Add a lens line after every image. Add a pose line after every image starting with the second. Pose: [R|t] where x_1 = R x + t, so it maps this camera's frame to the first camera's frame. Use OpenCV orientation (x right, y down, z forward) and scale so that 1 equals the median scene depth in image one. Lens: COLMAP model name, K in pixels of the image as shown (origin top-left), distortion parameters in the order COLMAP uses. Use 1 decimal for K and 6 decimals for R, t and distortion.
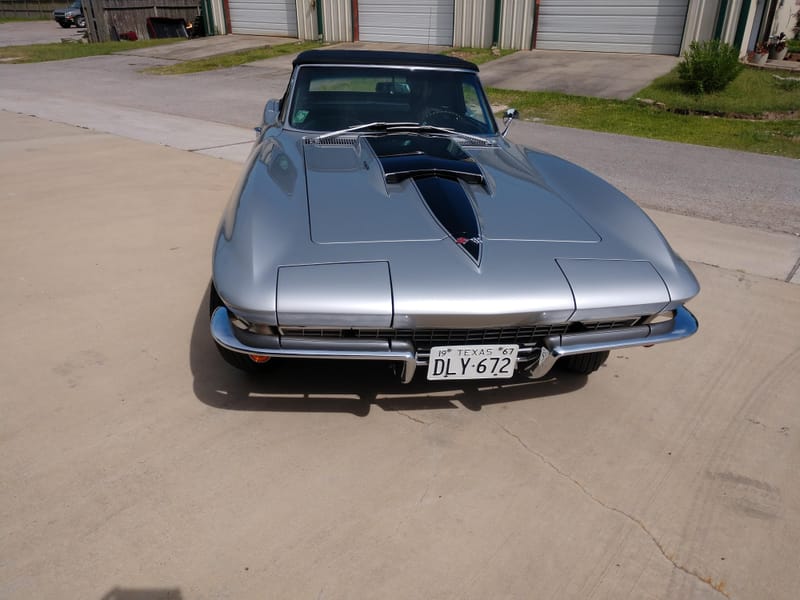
lens RADIAL K [[603.0, 0, 400.0], [0, 603.0, 300.0], [0, 0, 1]] dist [0.003579, -0.004613]
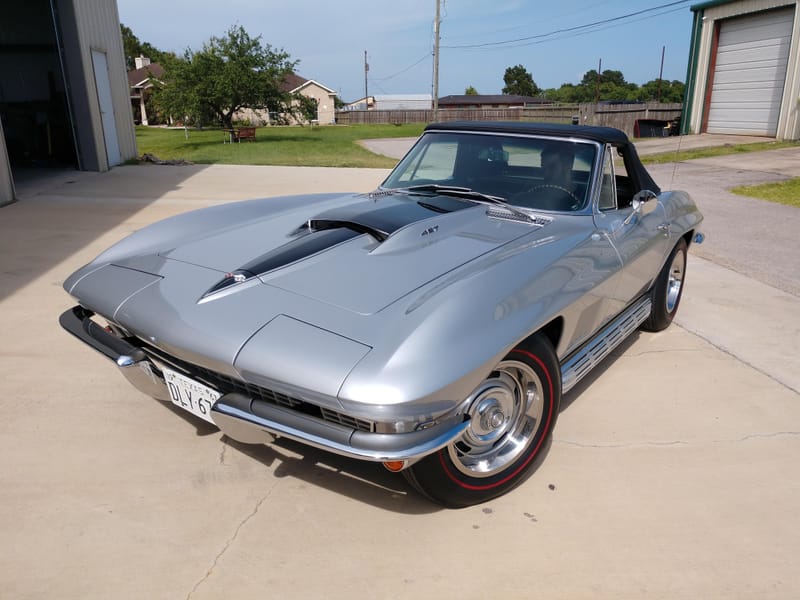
lens RADIAL K [[601.2, 0, 402.0], [0, 601.2, 299.8], [0, 0, 1]] dist [0.004915, -0.003816]
pose [[0.716450, 0.190704, -0.671068, 0.688332], [-0.290142, 0.956228, -0.038023, -0.074451], [0.634442, 0.221947, 0.740420, 0.337791]]
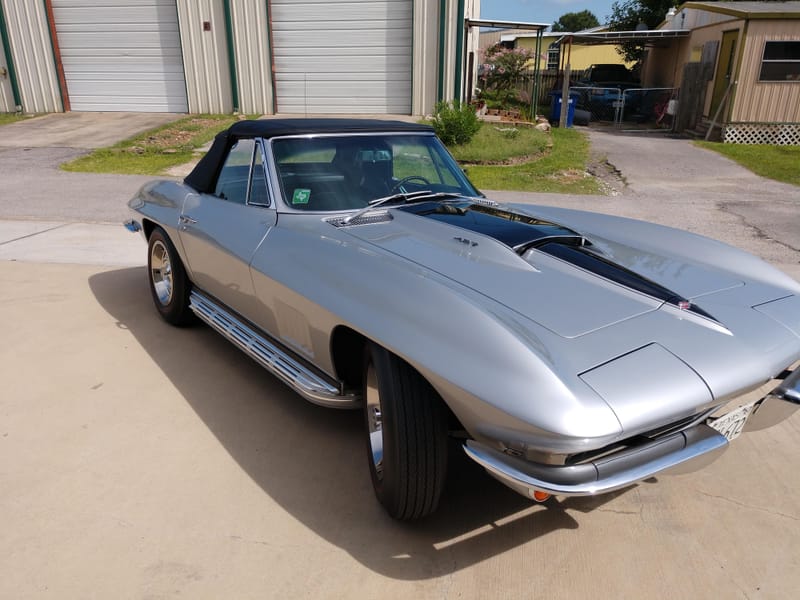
lens RADIAL K [[603.0, 0, 400.0], [0, 603.0, 300.0], [0, 0, 1]] dist [0.003579, -0.004613]
pose [[0.887843, -0.166463, 0.428981, -0.521671], [0.206032, 0.977409, -0.047140, -0.116448], [-0.411443, 0.130237, 0.902083, 0.253321]]
